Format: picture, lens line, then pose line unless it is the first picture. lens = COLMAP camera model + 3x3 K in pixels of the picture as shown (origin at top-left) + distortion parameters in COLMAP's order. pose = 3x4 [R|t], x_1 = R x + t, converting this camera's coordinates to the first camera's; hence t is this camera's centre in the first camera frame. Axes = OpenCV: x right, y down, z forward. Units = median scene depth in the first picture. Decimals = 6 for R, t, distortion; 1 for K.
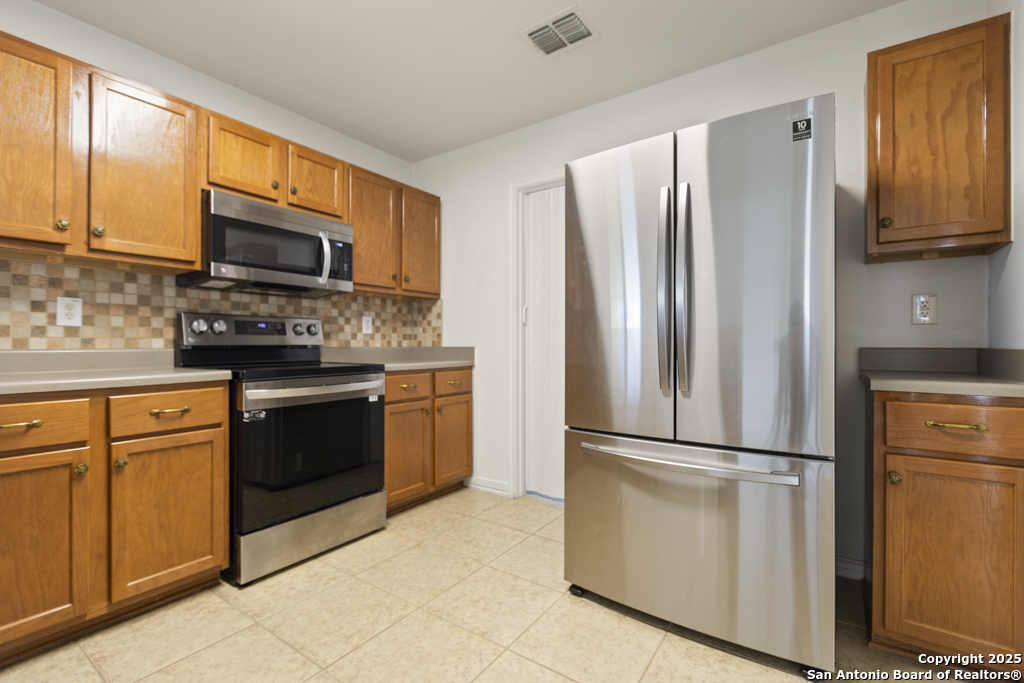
lens RADIAL K [[452.8, 0, 512.0], [0, 452.8, 341.5], [0, 0, 1]] dist [-0.004521, -0.000901]
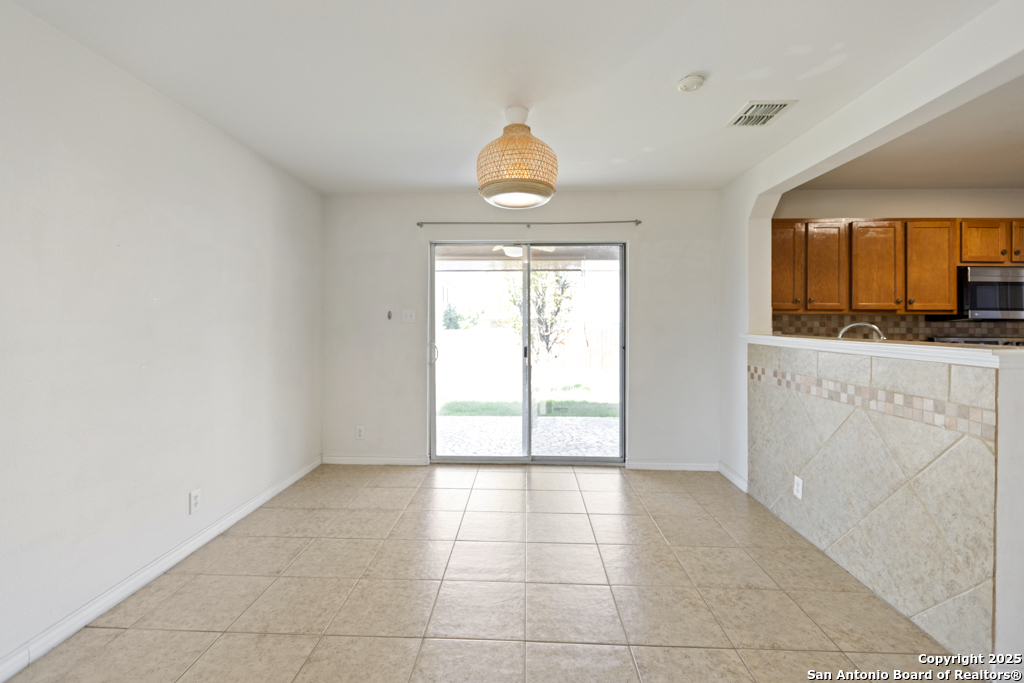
lens RADIAL K [[456.2, 0, 505.5], [0, 456.2, 332.2], [0, 0, 1]] dist [0.003919, -0.003384]
pose [[0.521871, 0.017174, -0.852852, -0.101532], [-0.000774, 0.999806, 0.019659, -0.120881], [0.853024, -0.009599, 0.521783, -1.353113]]
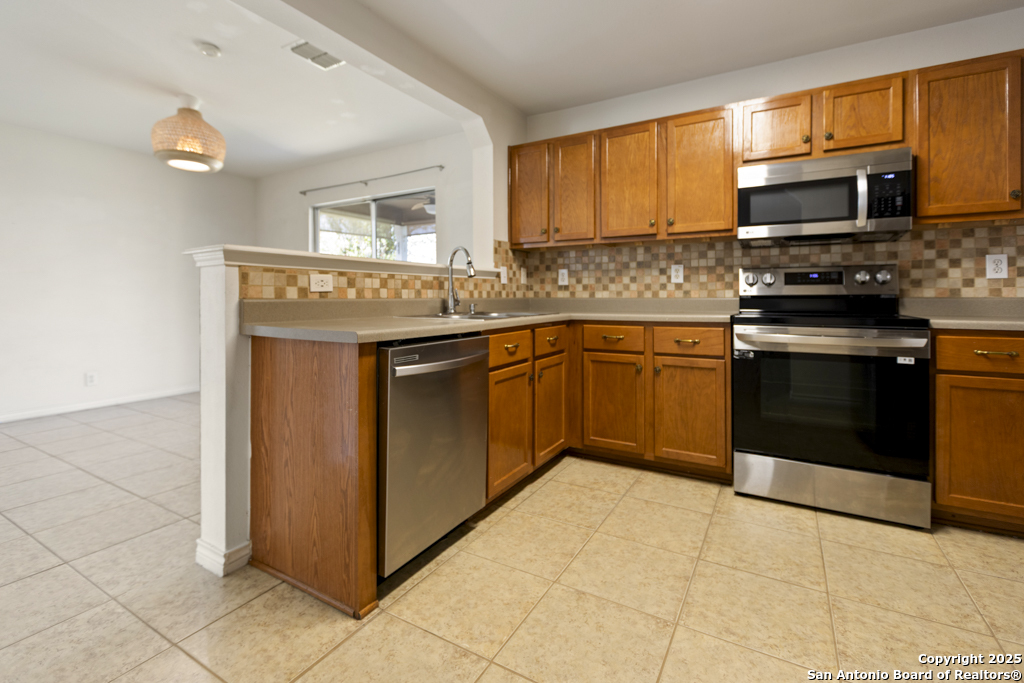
lens RADIAL K [[472.9, 0, 506.7], [0, 472.9, 295.9], [0, 0, 1]] dist [0.001572, -0.002435]
pose [[0.065061, -0.000489, -0.997881, 0.566394], [0.008292, 0.999966, 0.000050, 0.005487], [0.997847, -0.008278, 0.065063, 0.273651]]
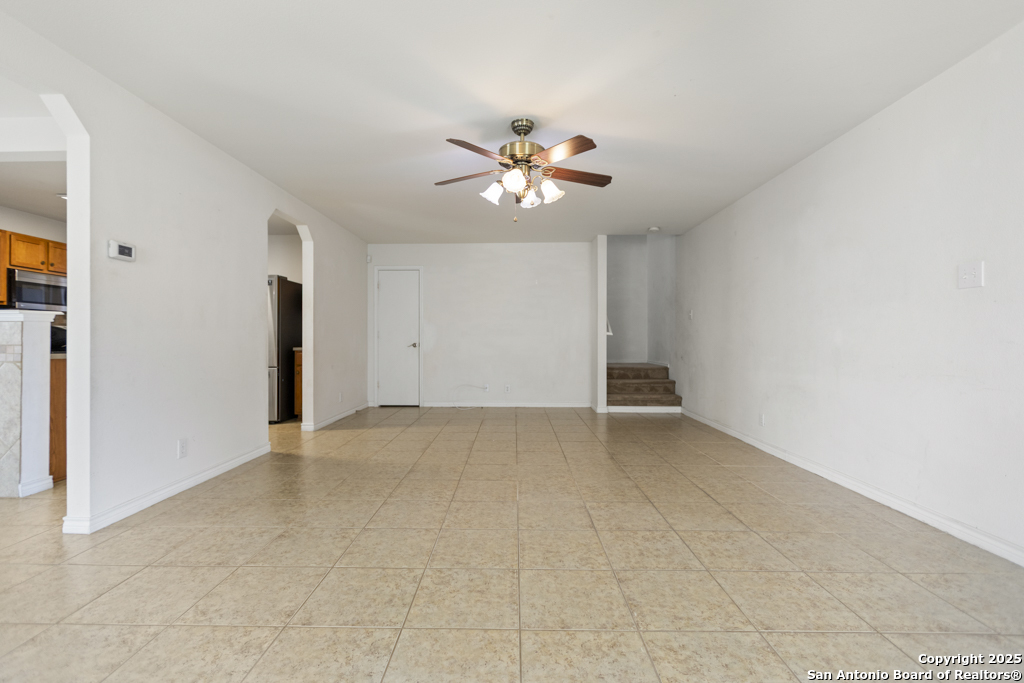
lens RADIAL K [[451.4, 0, 508.3], [0, 451.4, 326.9], [0, 0, 1]] dist [0.002559, -0.002650]
pose [[0.834146, 0.012662, 0.551399, 0.147619], [-0.000500, 0.999753, -0.022201, -0.001678], [-0.551544, 0.018243, 0.833946, -2.187044]]
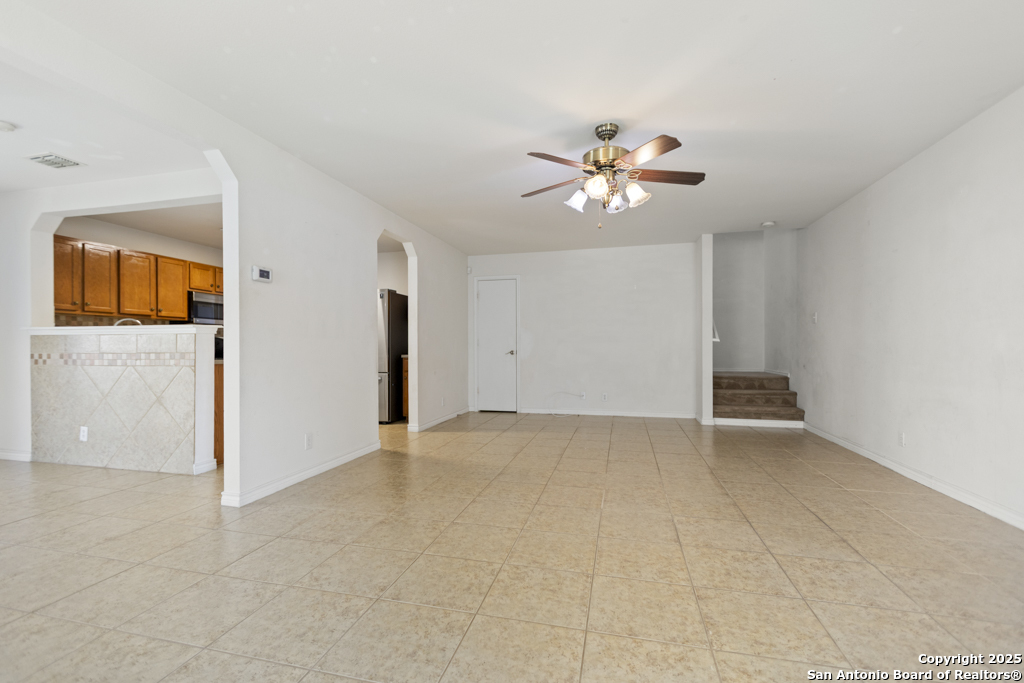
lens RADIAL K [[456.2, 0, 505.5], [0, 456.2, 332.2], [0, 0, 1]] dist [0.003919, -0.003384]
pose [[0.940062, 0.004942, 0.340967, 0.186418], [0.004484, 0.999629, -0.026852, -0.001504], [-0.340973, 0.026772, 0.939692, -2.254881]]
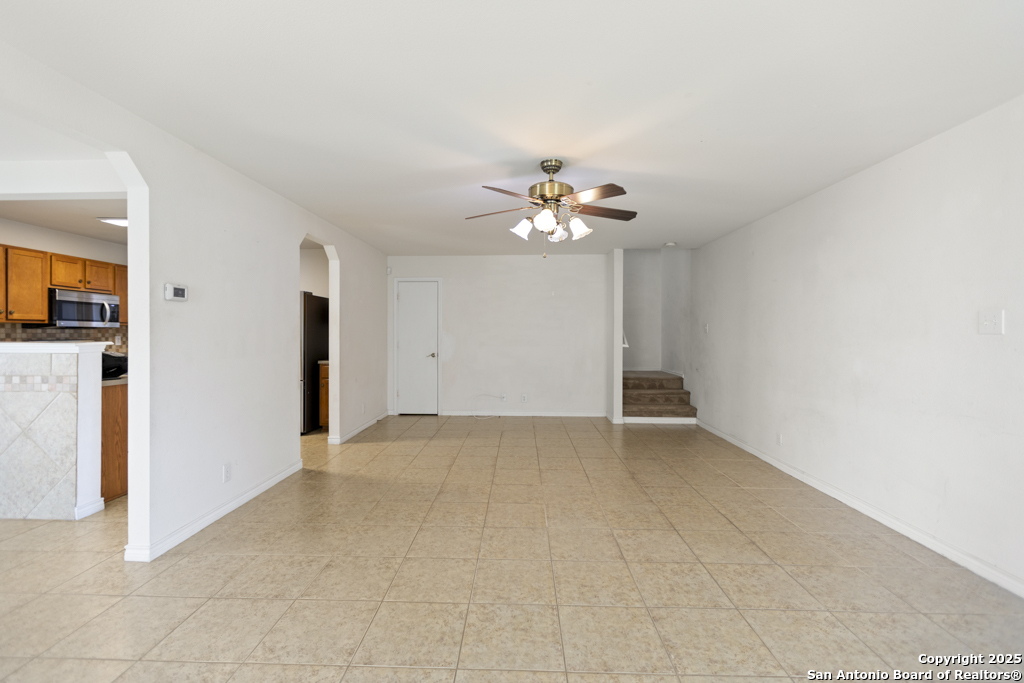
lens RADIAL K [[449.9, 0, 508.3], [0, 449.9, 322.3], [0, 0, 1]] dist [0.002363, -0.002253]
pose [[0.842767, 0.011549, 0.538155, 0.060460], [-0.001429, 0.999814, -0.019219, -0.119604], [-0.538277, 0.015428, 0.842627, -2.194626]]
